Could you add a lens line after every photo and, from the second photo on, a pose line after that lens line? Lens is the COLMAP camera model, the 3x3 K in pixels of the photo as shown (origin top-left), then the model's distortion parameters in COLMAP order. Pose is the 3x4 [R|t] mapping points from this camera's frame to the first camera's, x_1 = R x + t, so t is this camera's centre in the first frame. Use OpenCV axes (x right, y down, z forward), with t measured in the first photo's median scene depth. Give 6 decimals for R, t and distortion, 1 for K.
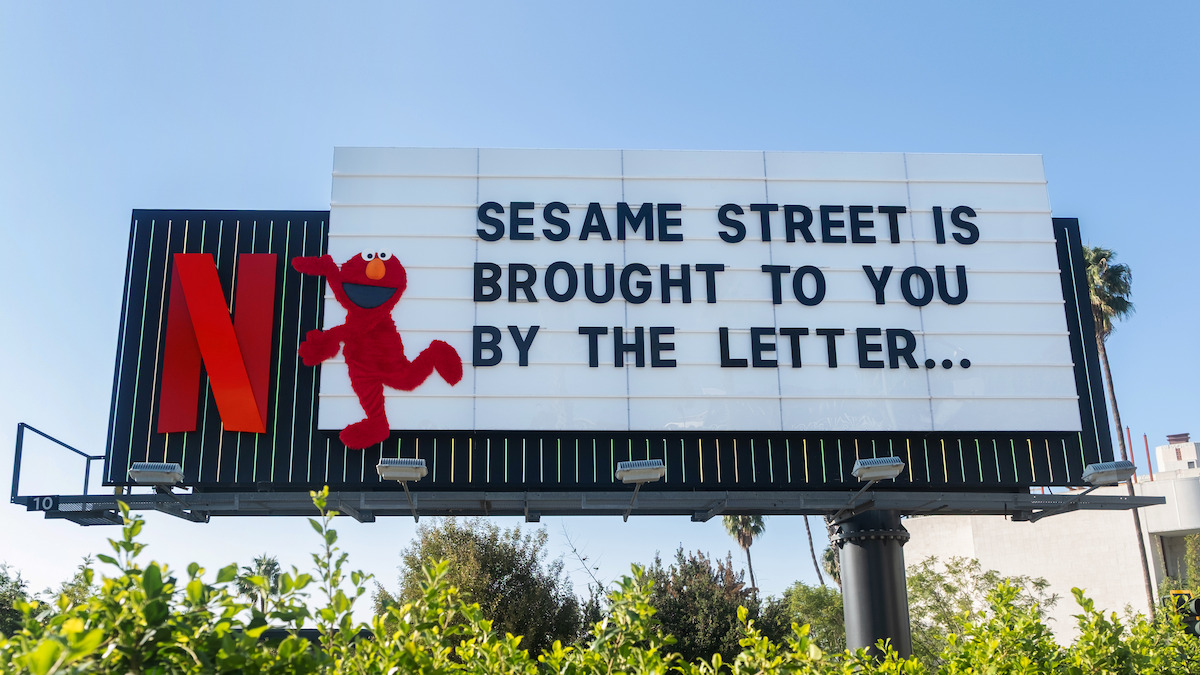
lens RADIAL K [[1145.7, 0, 600.0], [0, 1145.7, 337.5], [0, 0, 1]] dist [-0.005853, 0.007868]
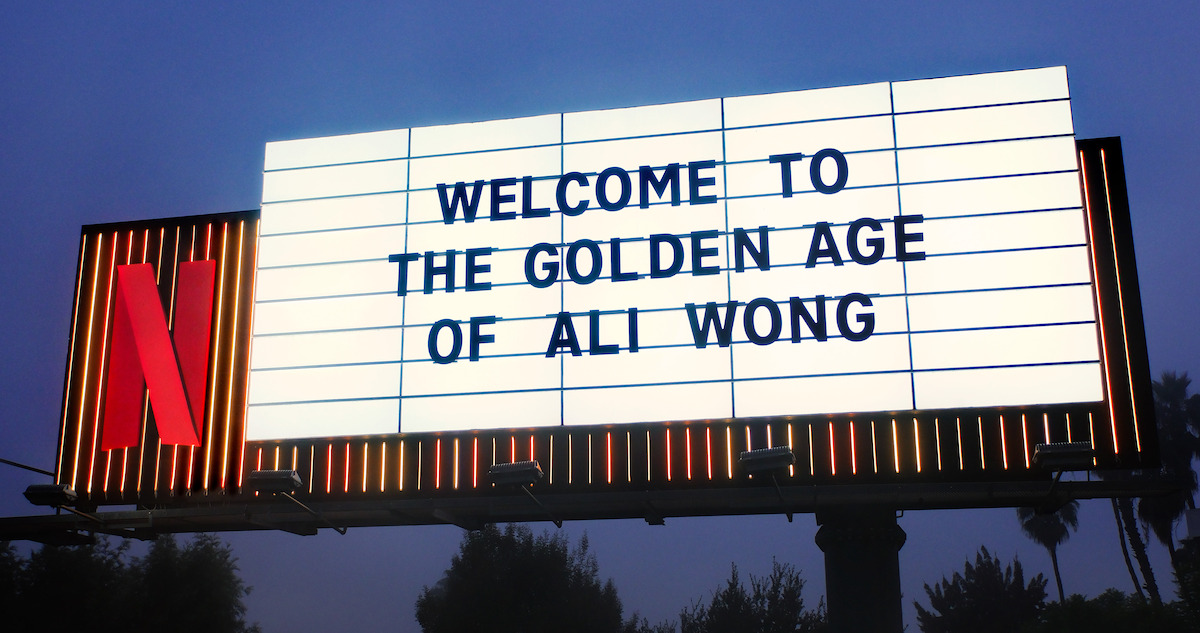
lens RADIAL K [[1311.0, 0, 600.0], [0, 1311.0, 316.5], [0, 0, 1]] dist [0.002372, 0.004751]
pose [[0.966975, -0.065845, -0.246218, 0.298333], [0.066888, 0.997752, -0.004134, 0.001151], [0.245936, -0.012472, 0.969206, 0.012527]]
